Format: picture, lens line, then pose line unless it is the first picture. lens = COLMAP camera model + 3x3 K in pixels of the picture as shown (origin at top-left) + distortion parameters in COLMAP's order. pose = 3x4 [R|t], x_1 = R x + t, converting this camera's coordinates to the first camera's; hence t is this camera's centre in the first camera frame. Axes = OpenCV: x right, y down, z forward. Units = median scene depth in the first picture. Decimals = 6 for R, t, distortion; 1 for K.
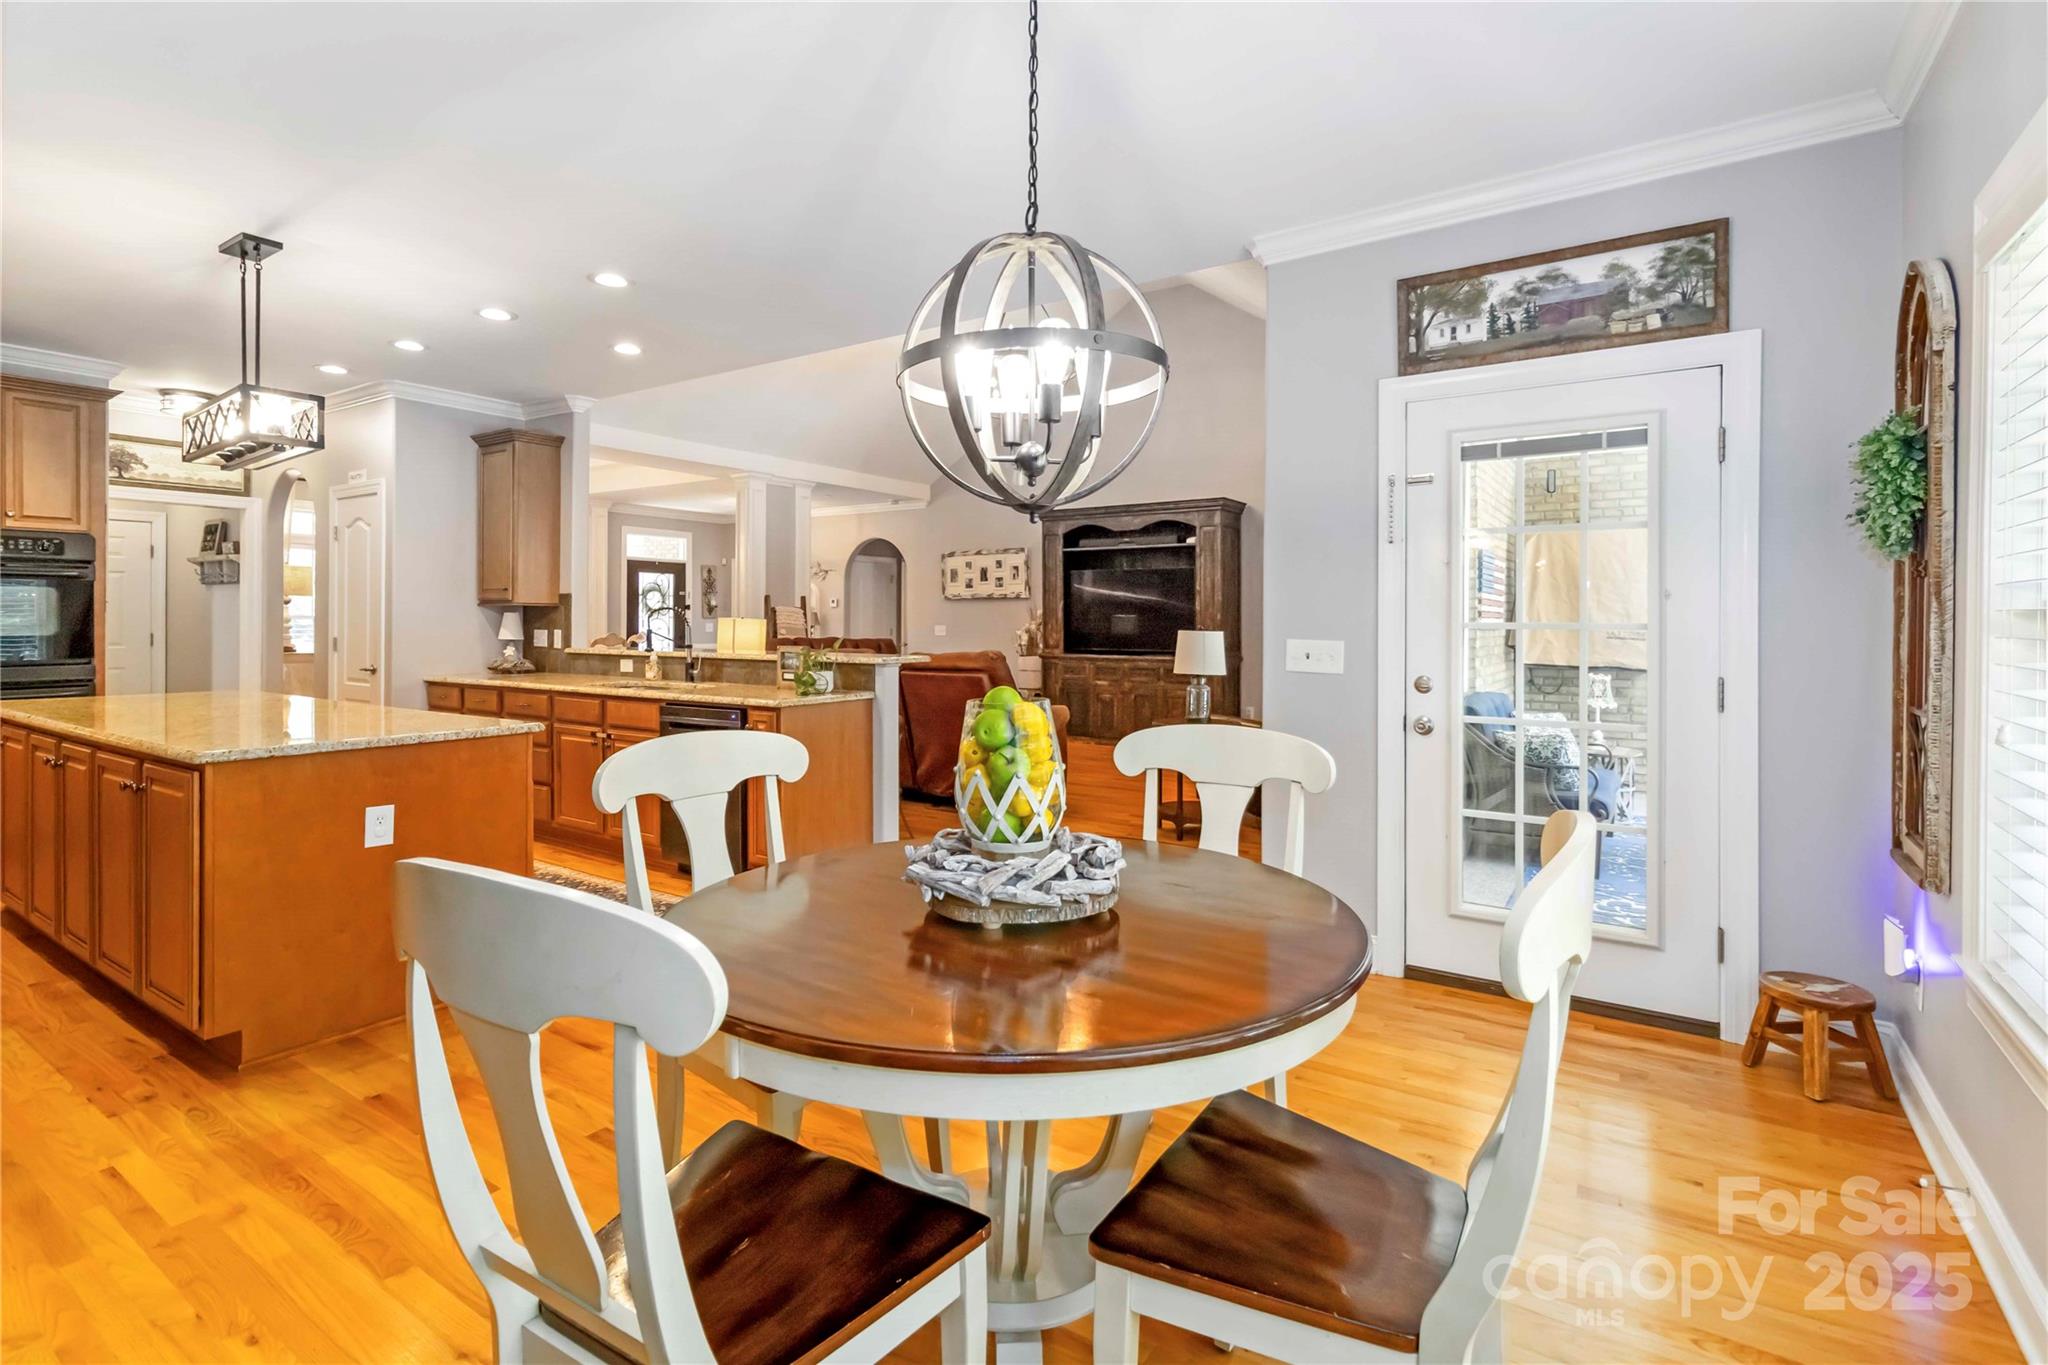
lens RADIAL K [[967.3, 0, 1021.6], [0, 967.3, 627.7], [0, 0, 1]] dist [-0.000938, -0.000156]
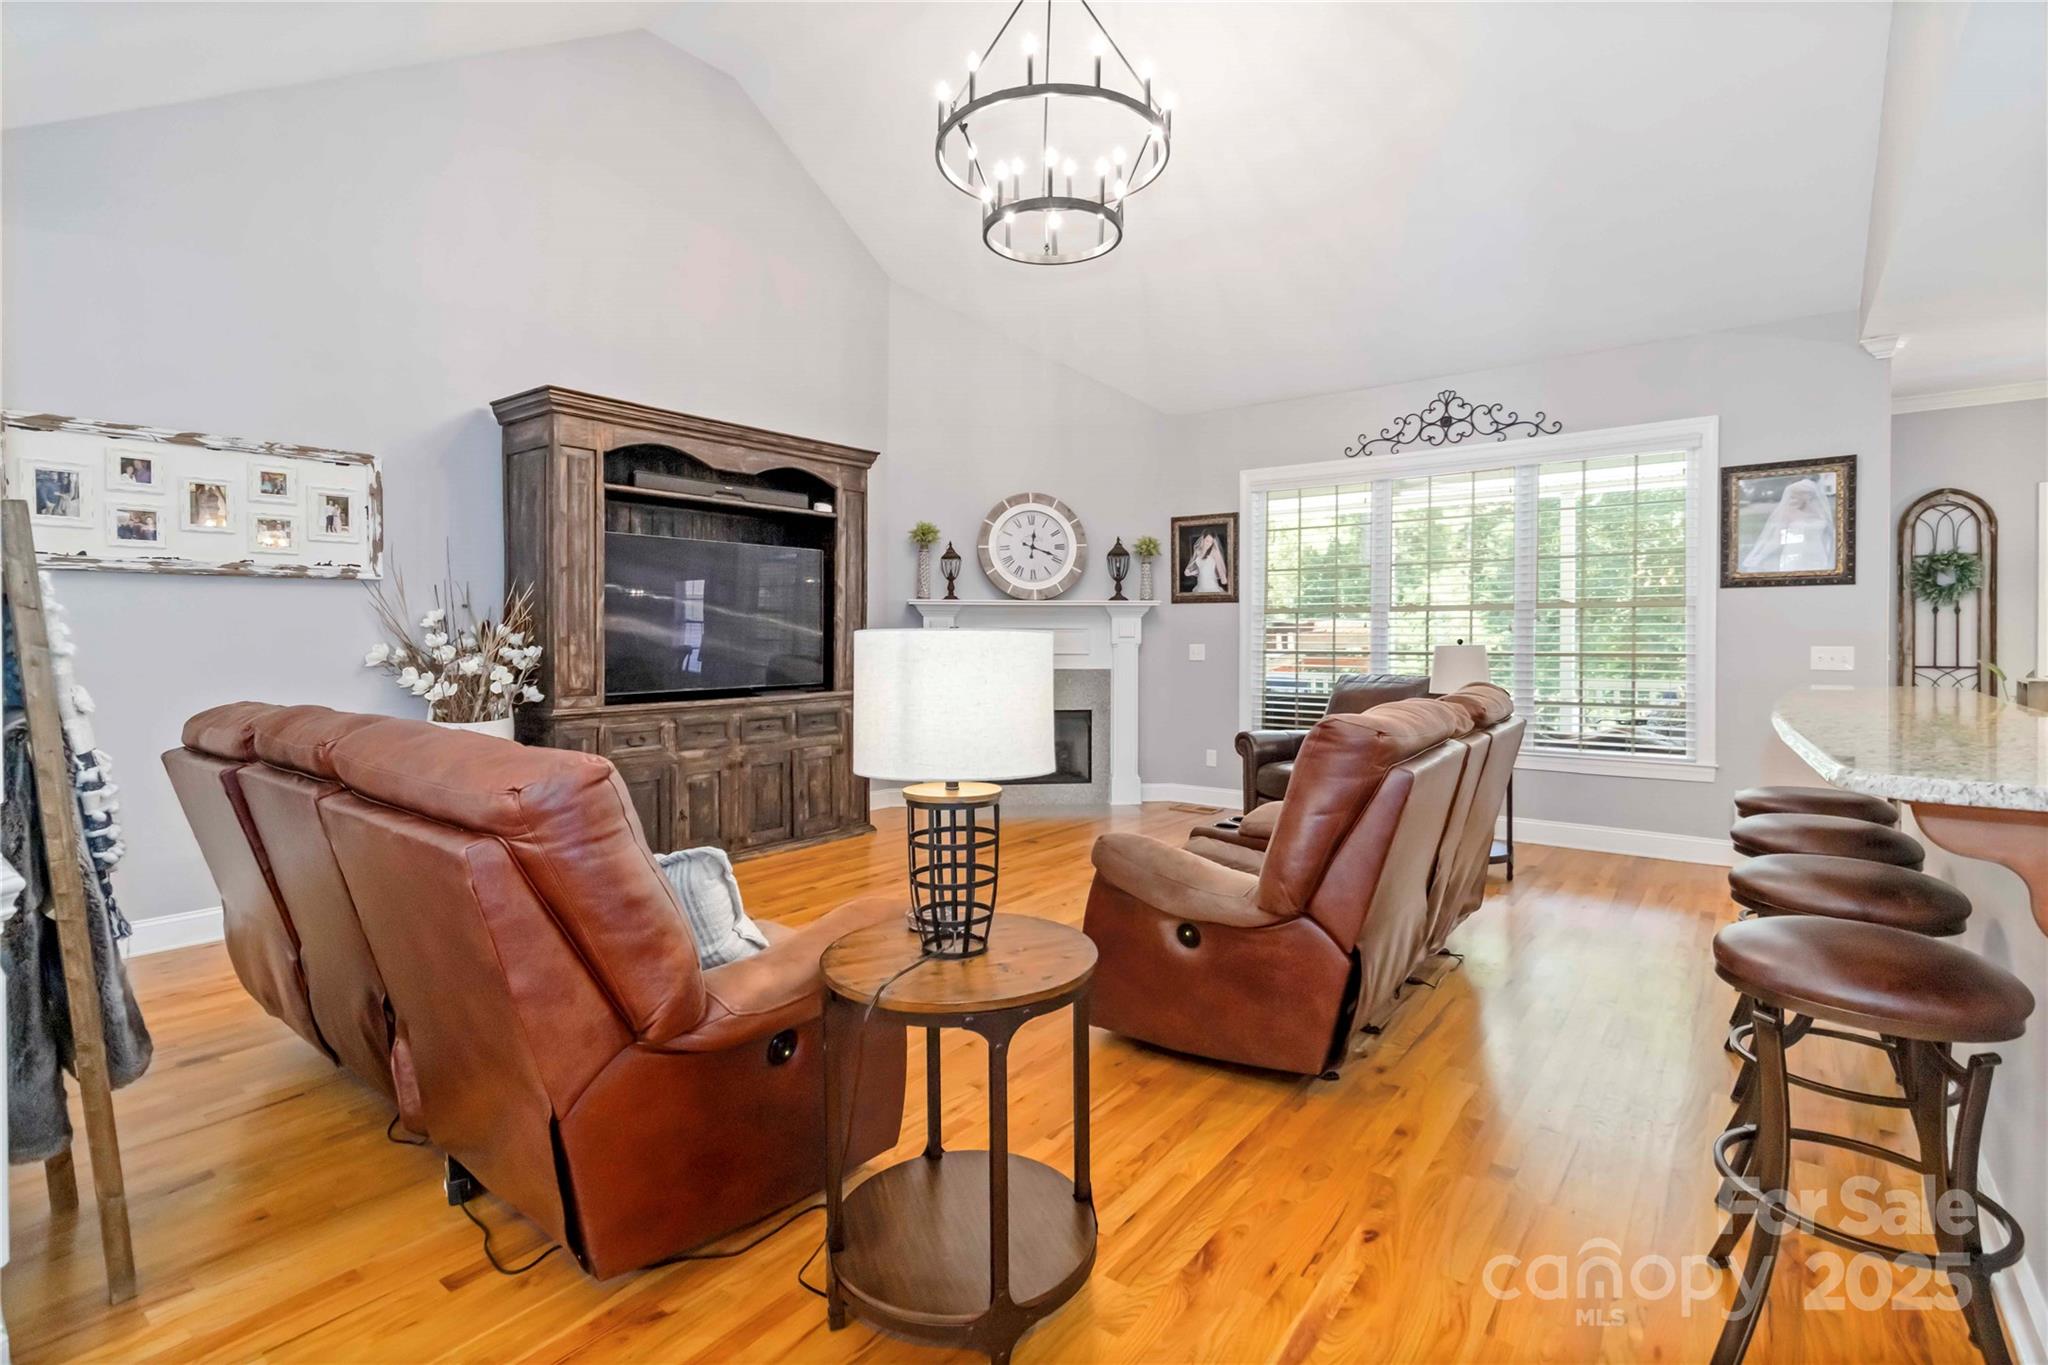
lens RADIAL K [[951.2, 0, 1020.4], [0, 951.2, 646.8], [0, 0, 1]] dist [0.002725, 0.000920]
pose [[0.068568, -0.017383, 0.997495, -0.443364], [0.007898, 0.999826, 0.016881, -0.008906], [-0.997615, 0.006720, 0.068693, 0.837007]]
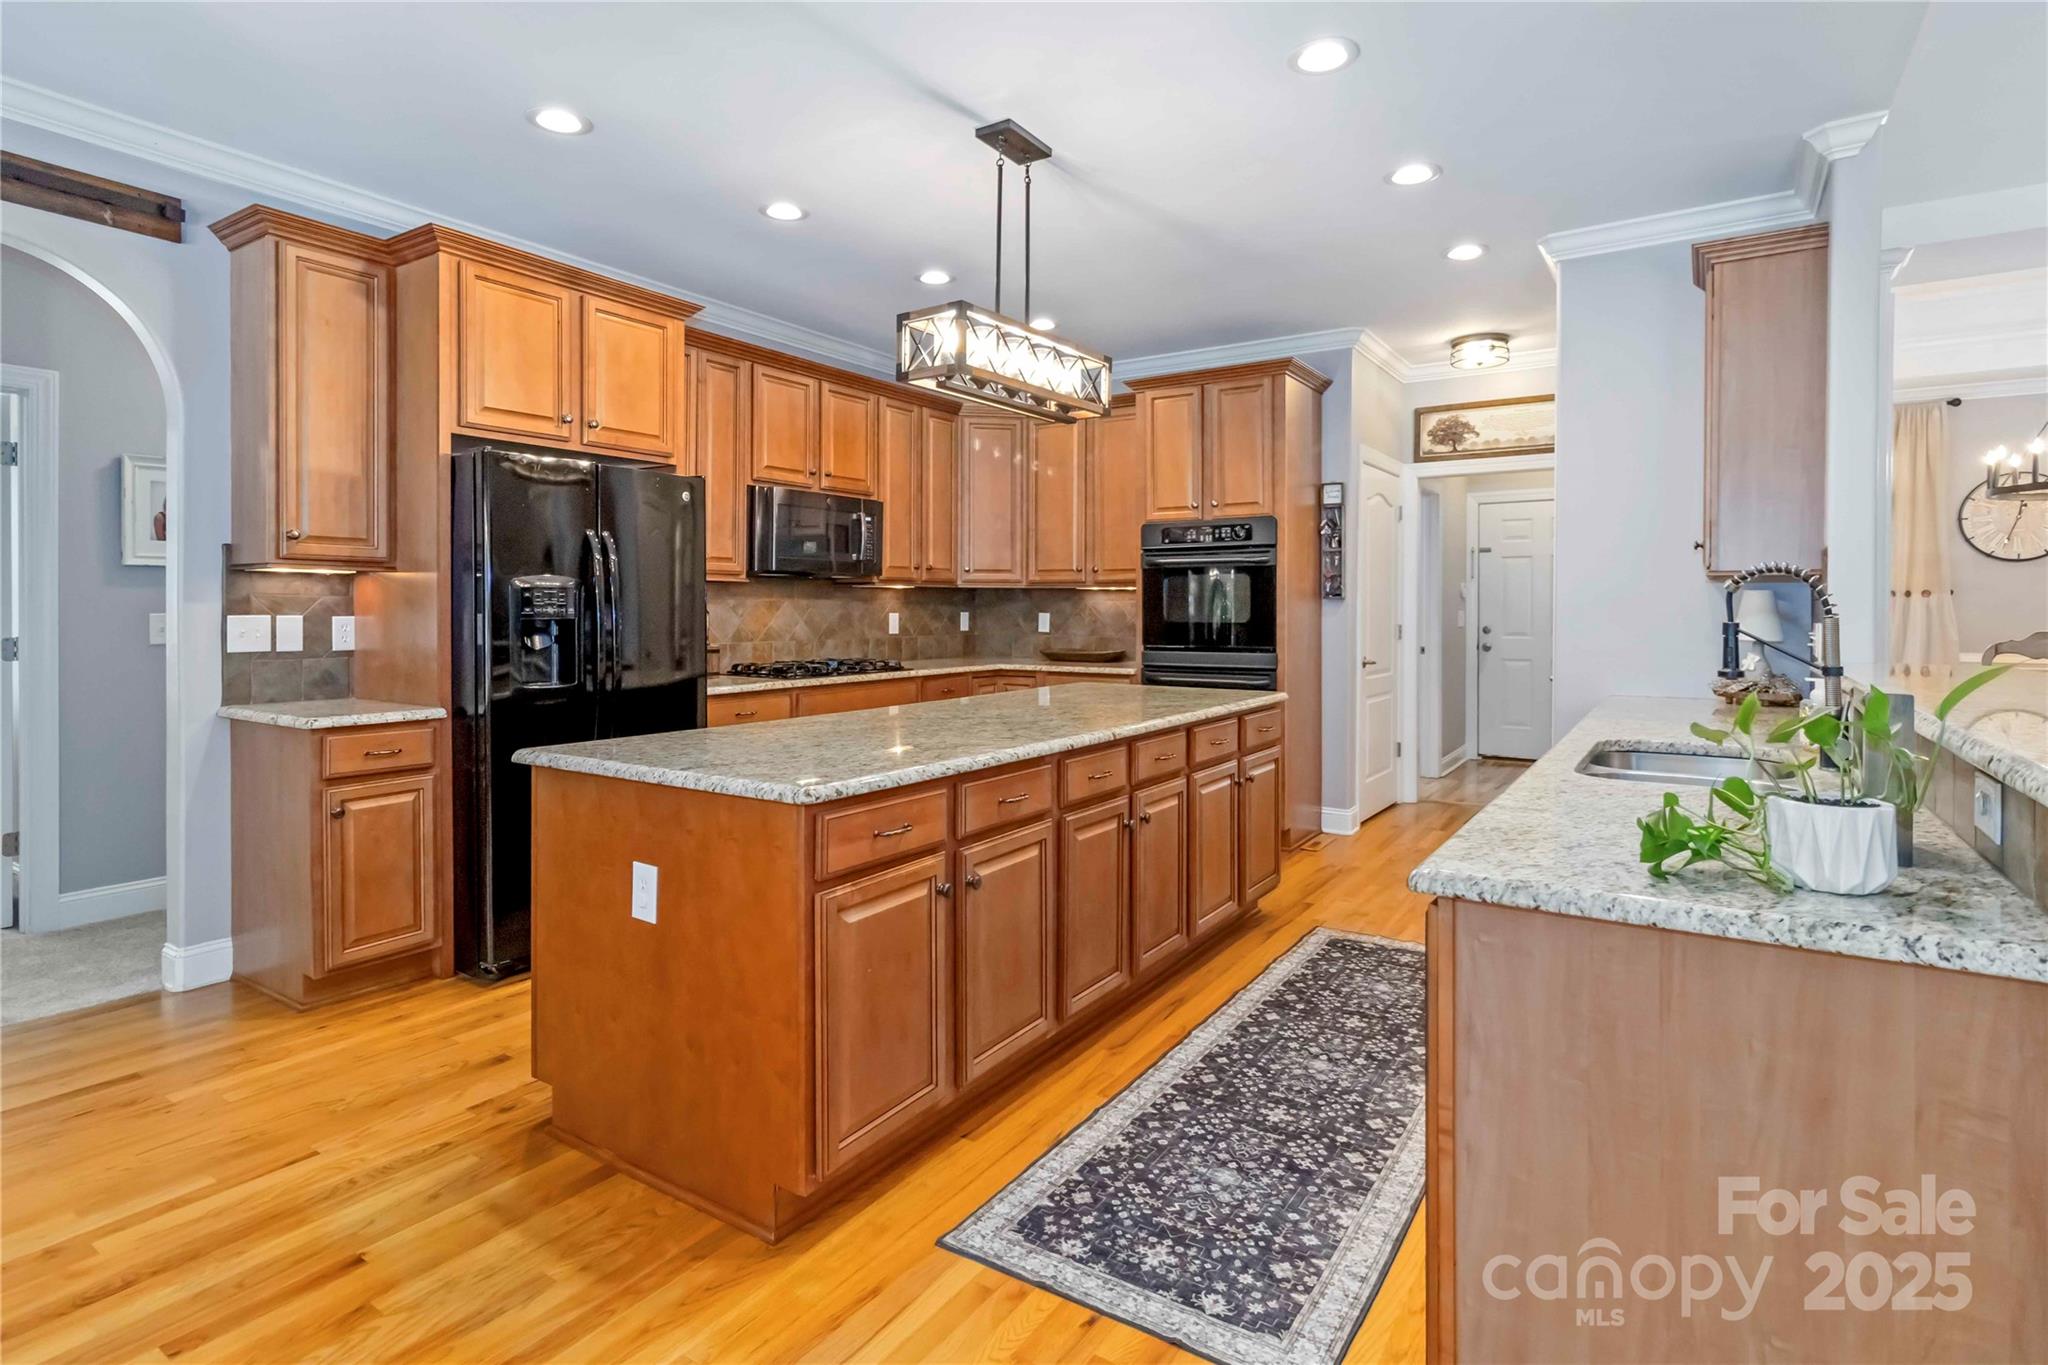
lens RADIAL K [[1029.7, 0, 1015.0], [0, 1029.7, 615.7], [0, 0, 1]] dist [0.001925, 0.000416]
pose [[0.005207, 0.003555, -0.999980, 0.027613], [-0.007652, 0.999965, 0.003516, -0.000176], [0.999957, 0.007634, 0.005234, 0.413378]]
